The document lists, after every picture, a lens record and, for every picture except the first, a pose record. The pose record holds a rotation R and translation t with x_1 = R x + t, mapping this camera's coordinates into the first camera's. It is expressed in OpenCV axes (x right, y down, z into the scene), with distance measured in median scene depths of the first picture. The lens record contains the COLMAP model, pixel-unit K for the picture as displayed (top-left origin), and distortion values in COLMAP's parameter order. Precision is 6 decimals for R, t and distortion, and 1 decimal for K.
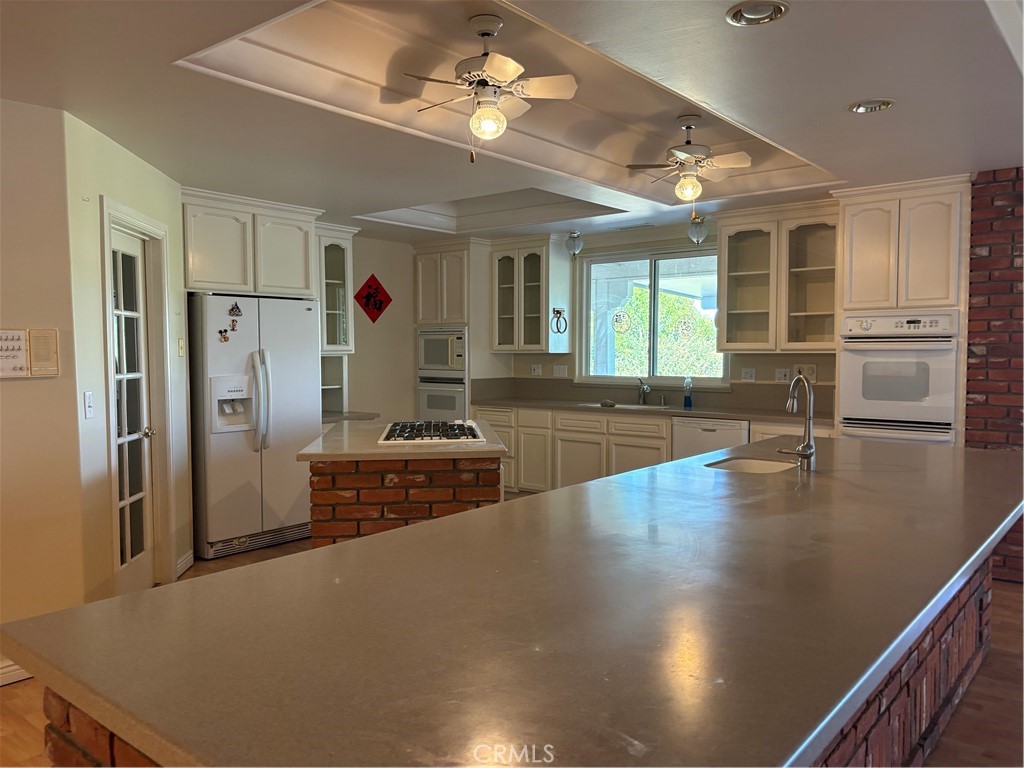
lens RADIAL K [[778.3, 0, 510.4], [0, 778.3, 384.3], [0, 0, 1]] dist [0.016469, 0.001022]
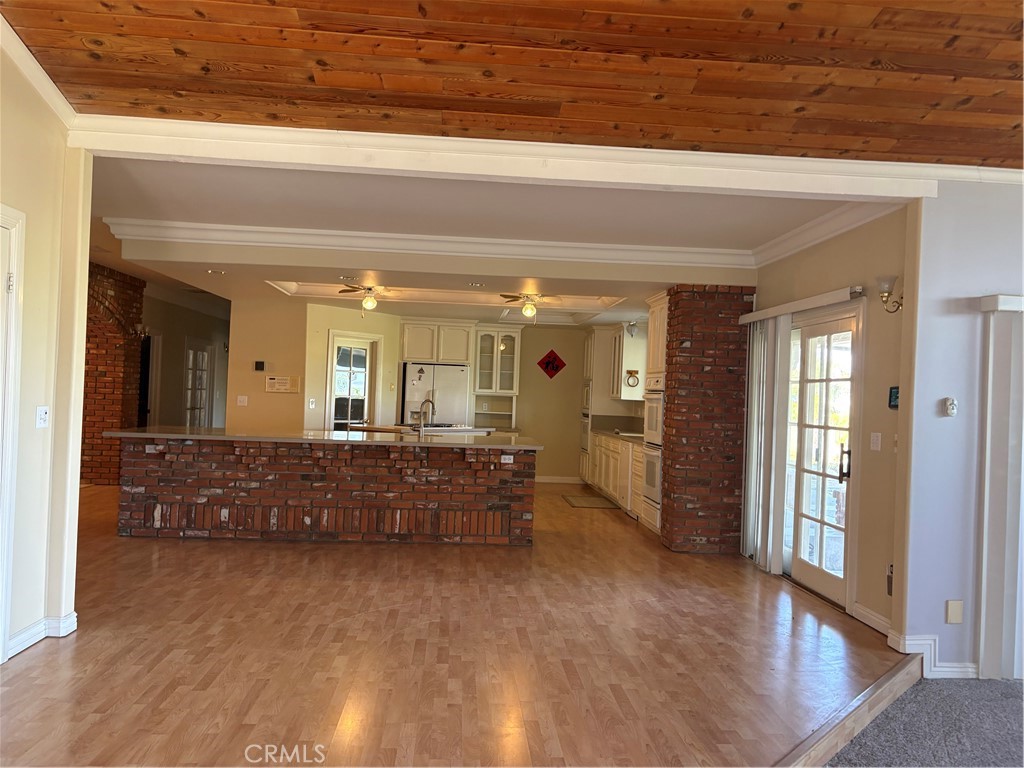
lens RADIAL K [[778.3, 0, 516.7], [0, 778.3, 387.3], [0, 0, 1]] dist [0.016469, 0.001022]
pose [[0.693102, 0.020559, -0.720546, 1.253742], [-0.072710, 0.996489, -0.041508, 0.019429], [0.717163, 0.081160, 0.692163, -0.275685]]
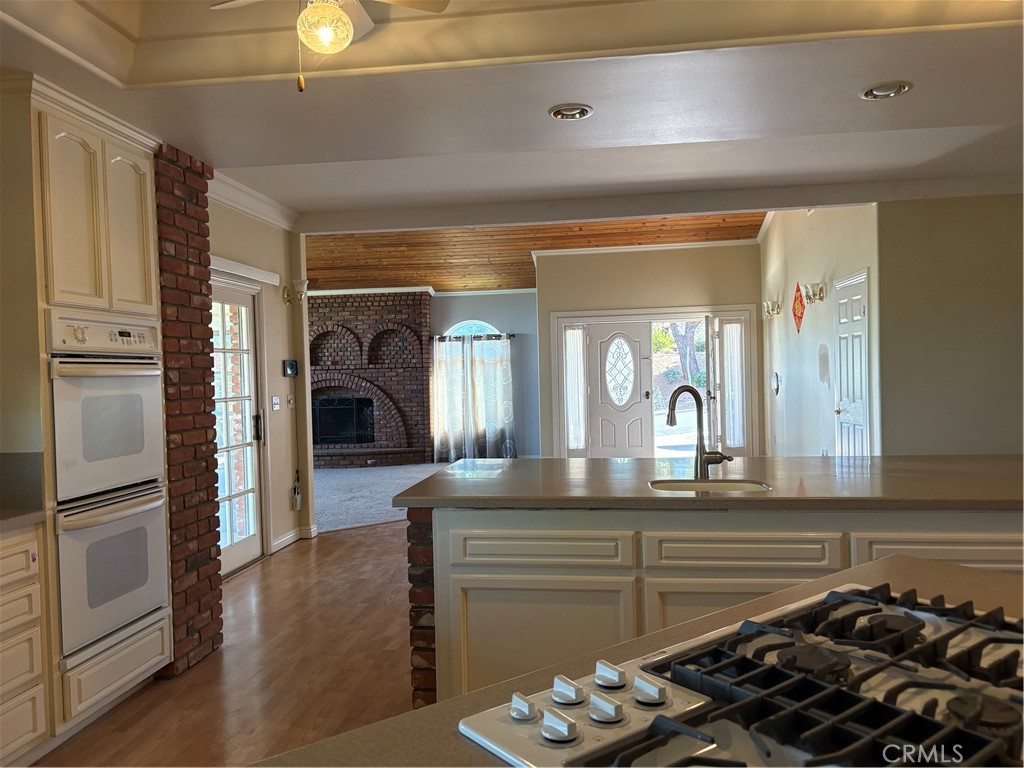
lens RADIAL K [[778.3, 0, 512.2], [0, 778.3, 383.0], [0, 0, 1]] dist [0.016469, 0.001022]
pose [[-0.540688, 0.006407, 0.841199, -0.219224], [0.065795, 0.997230, 0.034694, -0.041186], [-0.838646, 0.074105, -0.539612, 1.114839]]
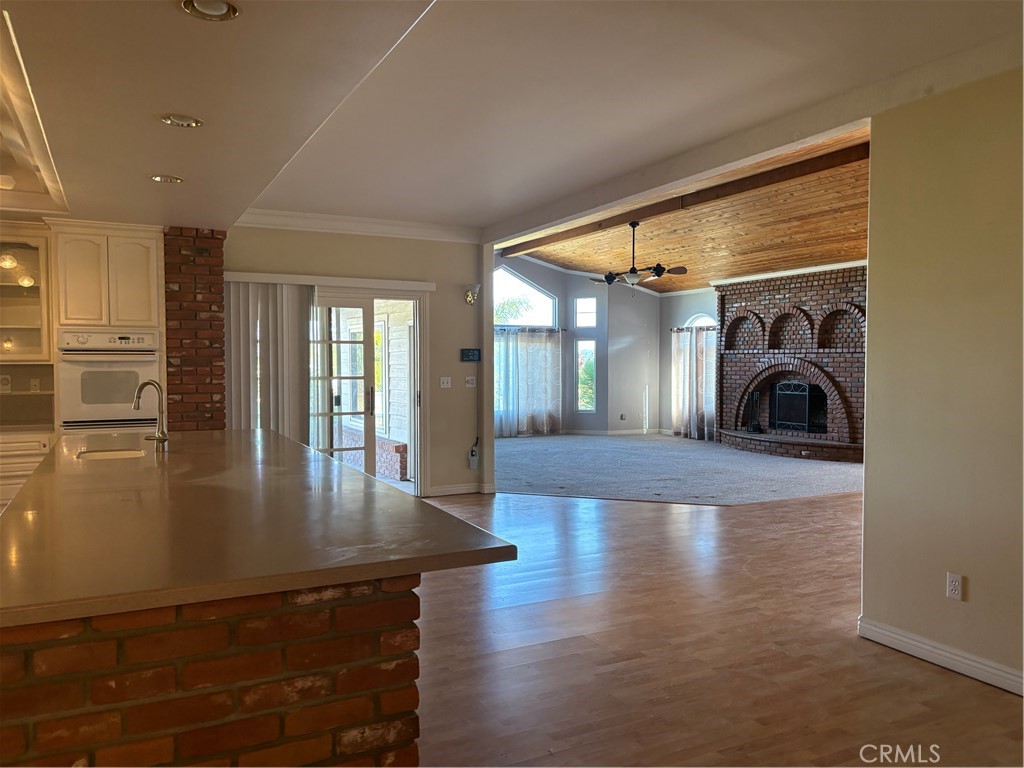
lens RADIAL K [[778.3, 0, 507.3], [0, 778.3, 384.6], [0, 0, 1]] dist [0.016469, 0.001022]
pose [[0.407381, -0.026200, 0.912882, -0.368257], [0.040747, 0.999114, 0.010491, 0.004327], [-0.912349, 0.032923, 0.408088, -0.044863]]
